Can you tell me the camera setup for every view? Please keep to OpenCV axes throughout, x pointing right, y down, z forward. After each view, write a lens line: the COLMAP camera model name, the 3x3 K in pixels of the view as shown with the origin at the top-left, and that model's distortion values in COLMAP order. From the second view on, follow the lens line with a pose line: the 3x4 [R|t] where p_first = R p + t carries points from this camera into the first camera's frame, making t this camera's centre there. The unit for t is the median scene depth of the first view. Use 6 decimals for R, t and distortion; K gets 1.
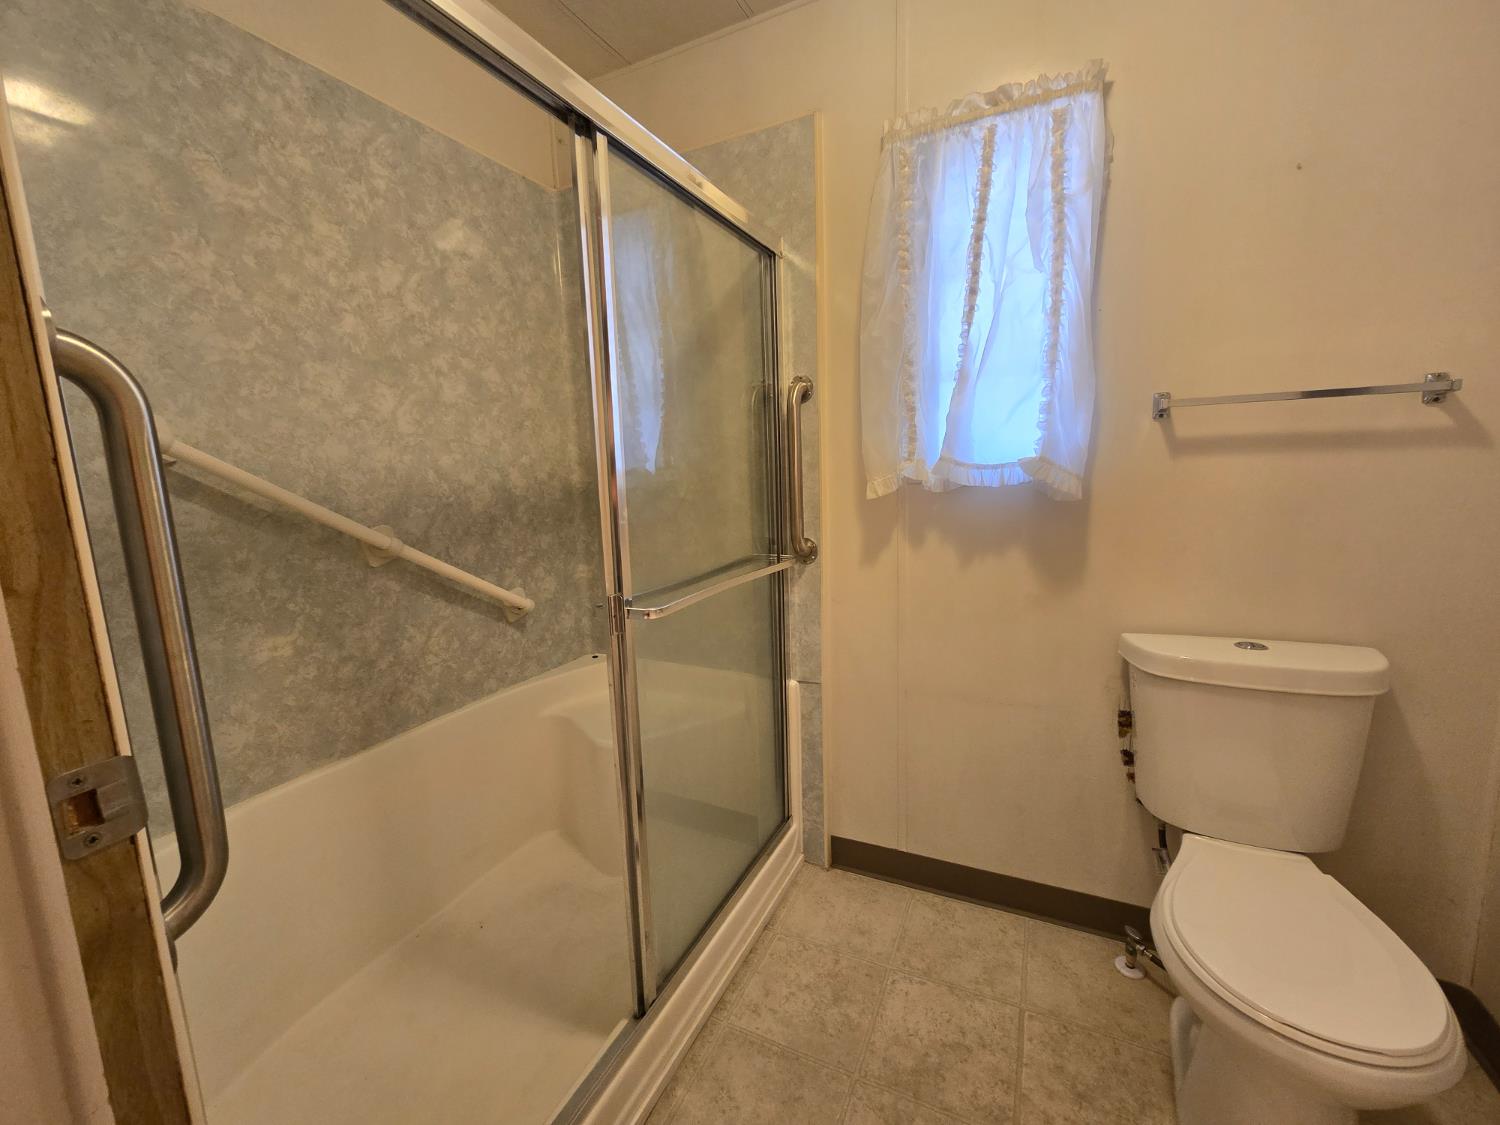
lens RADIAL K [[602.3, 0, 748.7], [0, 602.3, 558.3], [0, 0, 1]] dist [-0.004050, -0.000108]
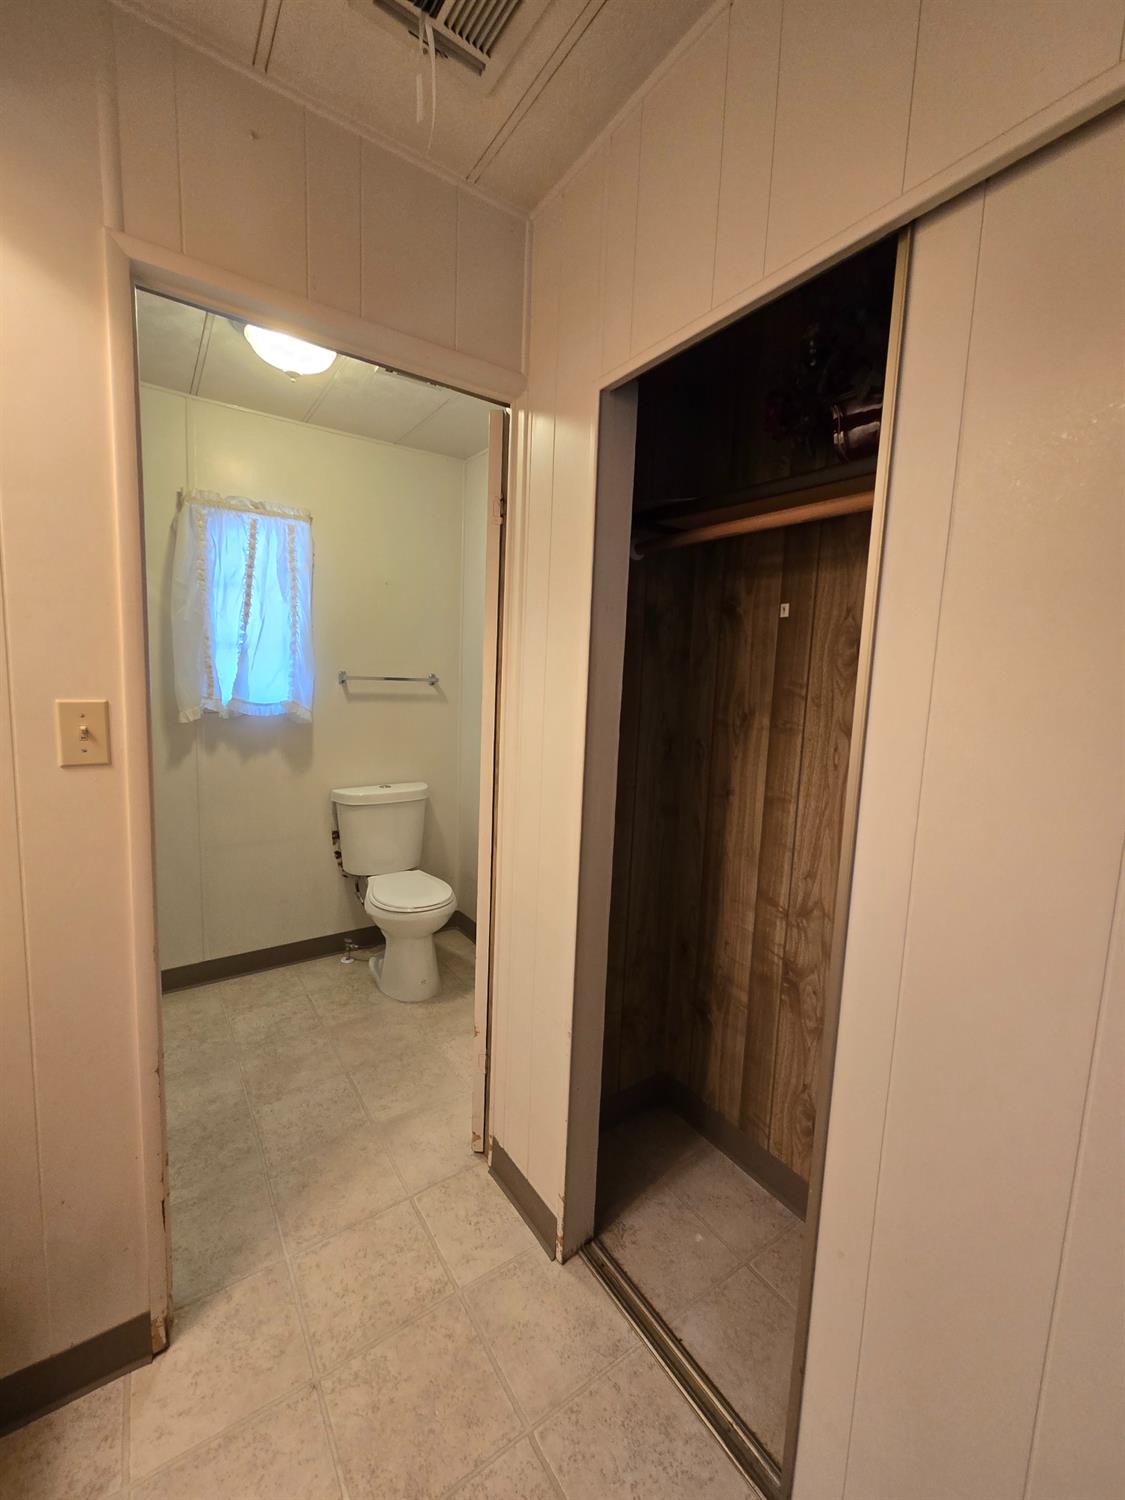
lens RADIAL K [[613.2, 0, 557.1], [0, 613.2, 746.2], [0, 0, 1]] dist [-0.000382, -0.000003]
pose [[0.500499, -0.046541, 0.864485, -0.714476], [0.073079, 0.997261, 0.011380, 0.011723], [-0.862647, 0.057480, 0.502529, -0.628859]]
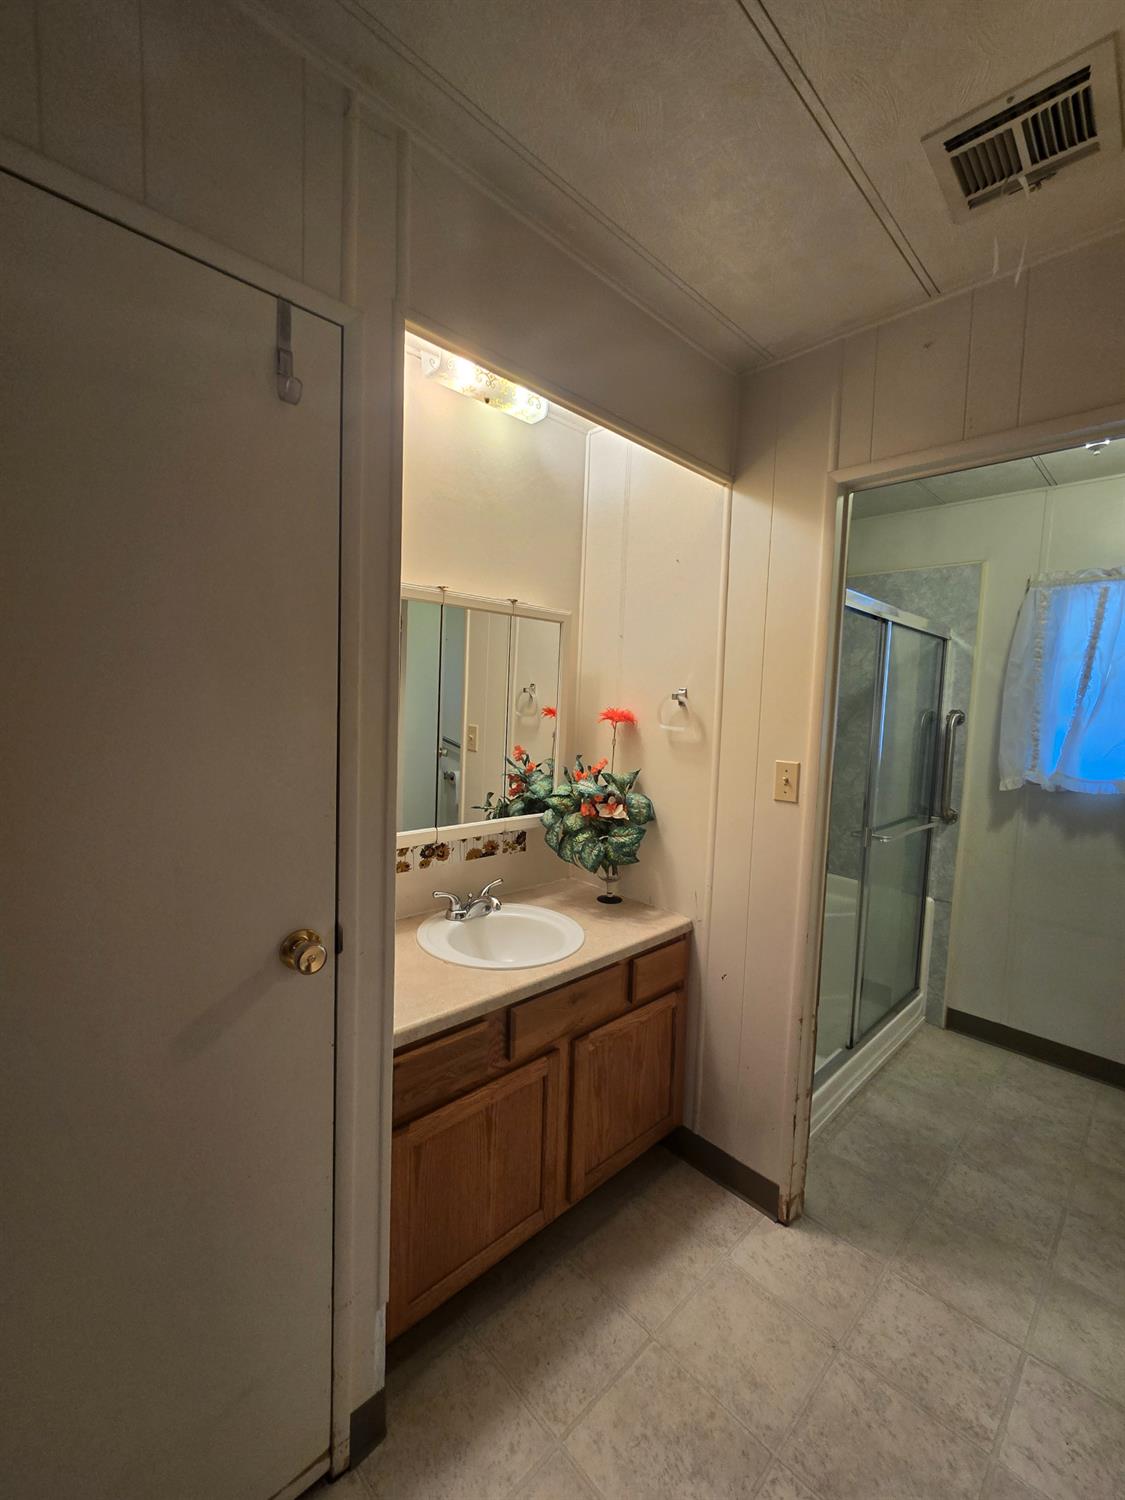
lens RADIAL K [[610.2, 0, 580.3], [0, 610.2, 742.6], [0, 0, 1]] dist [-0.000869, -0.000173]
pose [[0.939870, 0.094672, -0.328149, -0.368260], [-0.119865, 0.991131, -0.057367, 0.004369], [0.319807, 0.093251, 0.942882, -1.009783]]
